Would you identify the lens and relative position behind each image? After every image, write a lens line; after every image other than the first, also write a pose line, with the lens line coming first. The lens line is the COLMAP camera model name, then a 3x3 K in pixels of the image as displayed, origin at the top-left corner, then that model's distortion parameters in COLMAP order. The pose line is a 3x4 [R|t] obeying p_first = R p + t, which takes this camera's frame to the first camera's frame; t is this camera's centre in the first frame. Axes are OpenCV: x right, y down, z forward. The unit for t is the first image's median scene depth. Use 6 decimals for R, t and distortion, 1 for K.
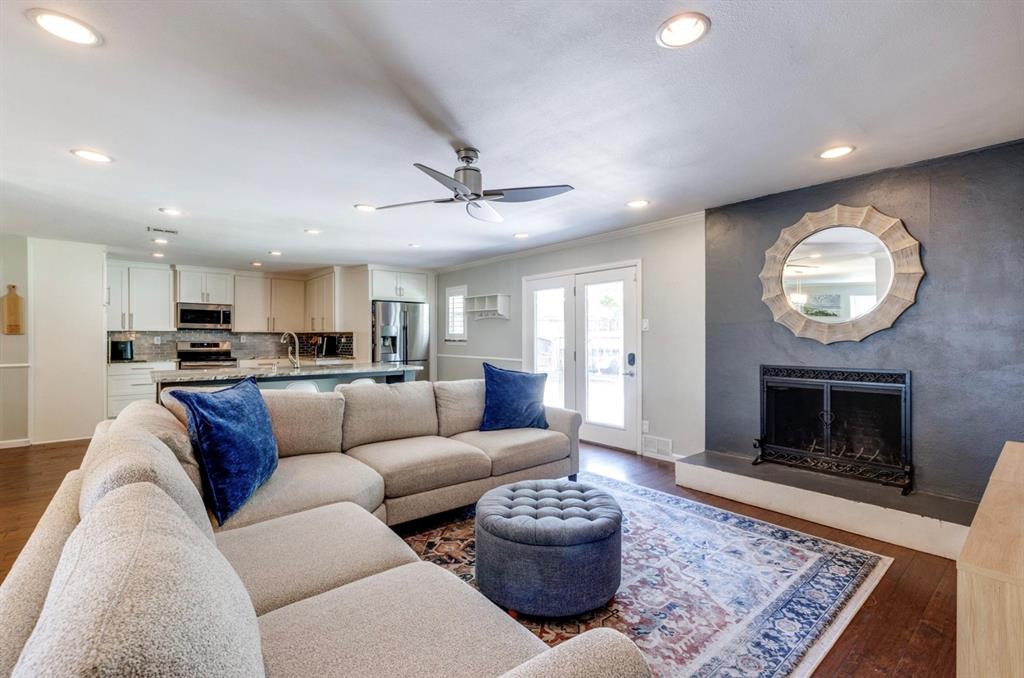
lens RADIAL K [[464.6, 0, 517.7], [0, 464.6, 340.2], [0, 0, 1]] dist [0.004983, -0.000557]
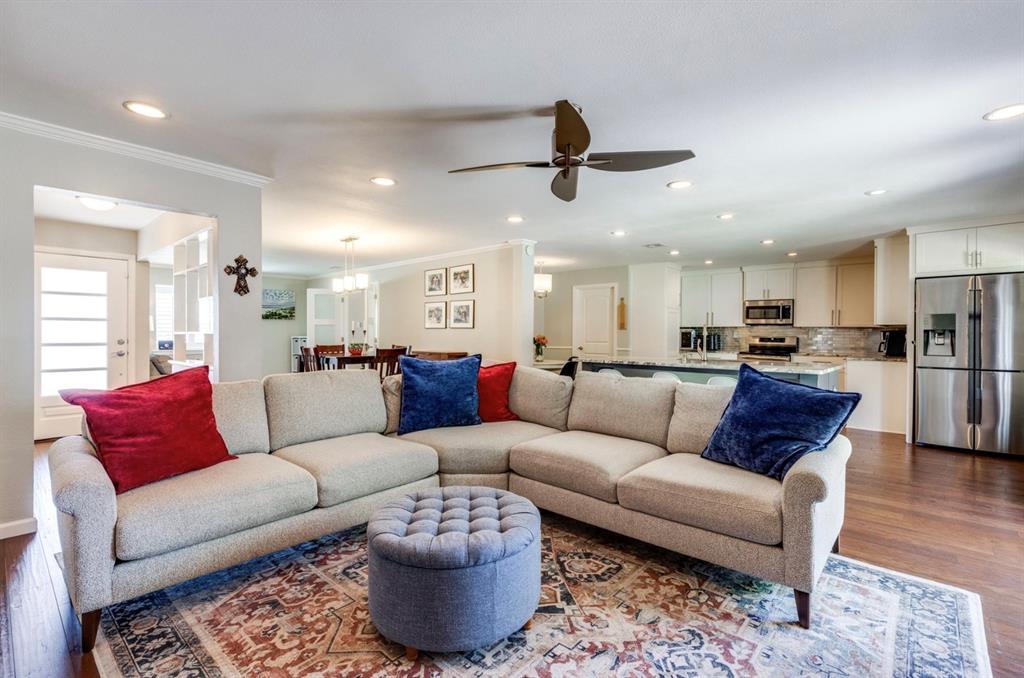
lens RADIAL K [[464.6, 0, 517.7], [0, 464.6, 335.0], [0, 0, 1]] dist [0.004983, -0.000557]
pose [[0.145676, 0.004715, -0.989321, 0.319777], [-0.012845, 0.999913, 0.002874, 0.005227], [0.989249, 0.012289, 0.145724, 0.337162]]
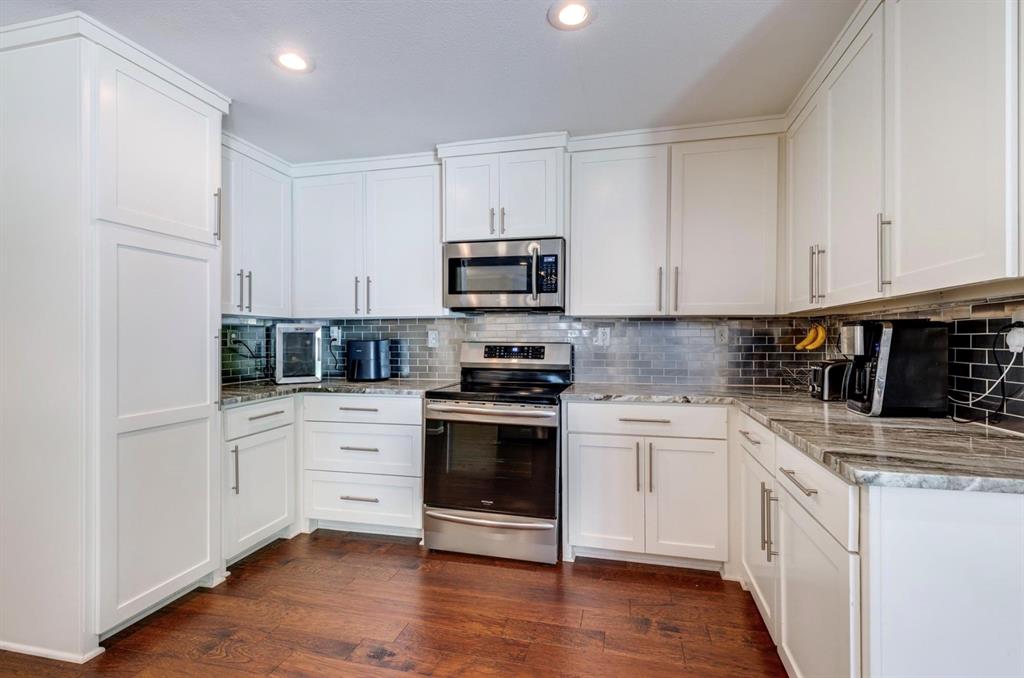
lens RADIAL K [[464.6, 0, 520.5], [0, 464.6, 339.3], [0, 0, 1]] dist [0.004983, -0.000557]
pose [[0.589865, 0.002195, -0.807499, -0.415640], [-0.003575, 0.999994, 0.000107, 0.000458], [0.807494, 0.002824, 0.589869, 0.909016]]
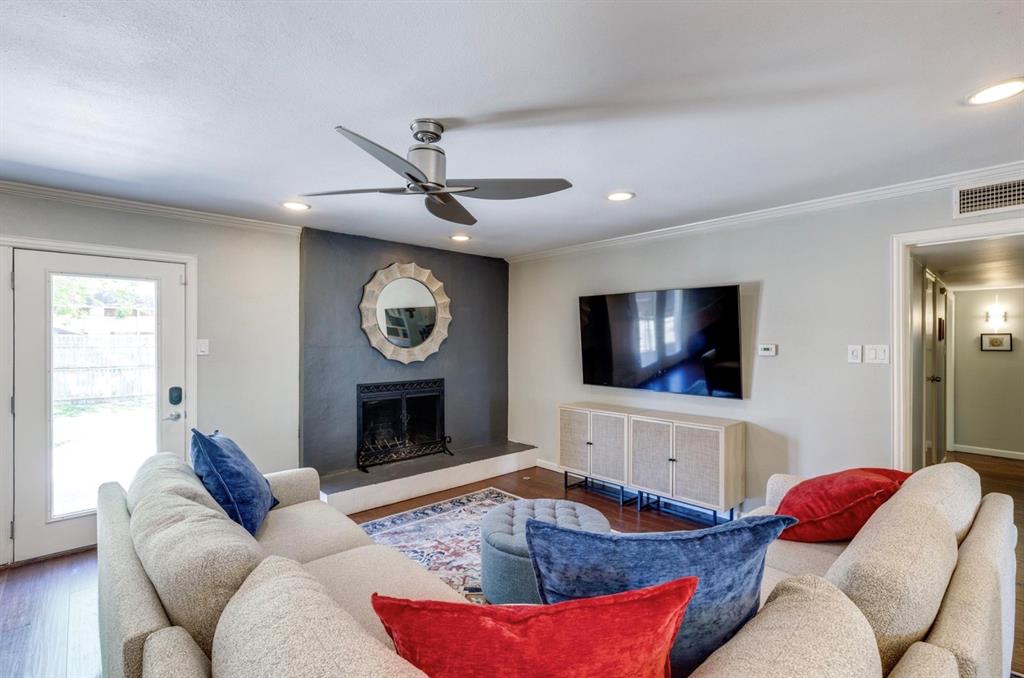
lens RADIAL K [[464.6, 0, 521.6], [0, 464.6, 343.6], [0, 0, 1]] dist [0.004983, -0.000557]
pose [[-0.065219, -0.004588, 0.997860, -0.362525], [0.004227, 0.999979, 0.004874, -0.028690], [-0.997862, 0.004536, -0.065199, 0.390139]]
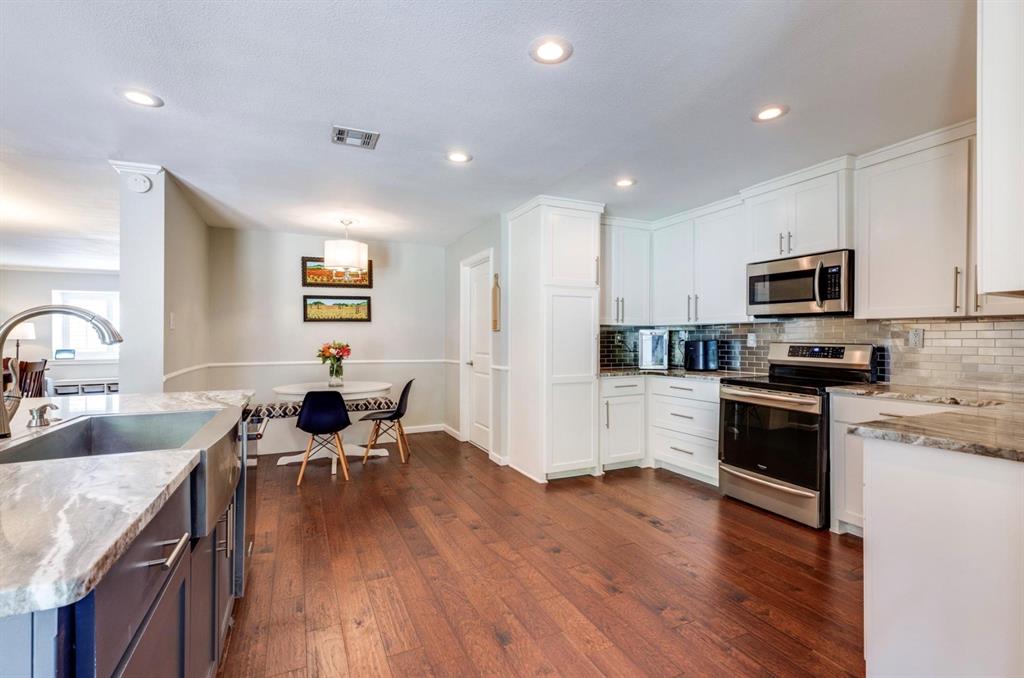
lens RADIAL K [[464.6, 0, 515.7], [0, 464.6, 339.2], [0, 0, 1]] dist [0.004983, -0.000557]
pose [[-0.258381, 0.000733, -0.966043, -0.200965], [-0.005840, 0.999980, 0.002321, -0.000291], [0.966025, 0.006241, -0.258372, 0.984945]]
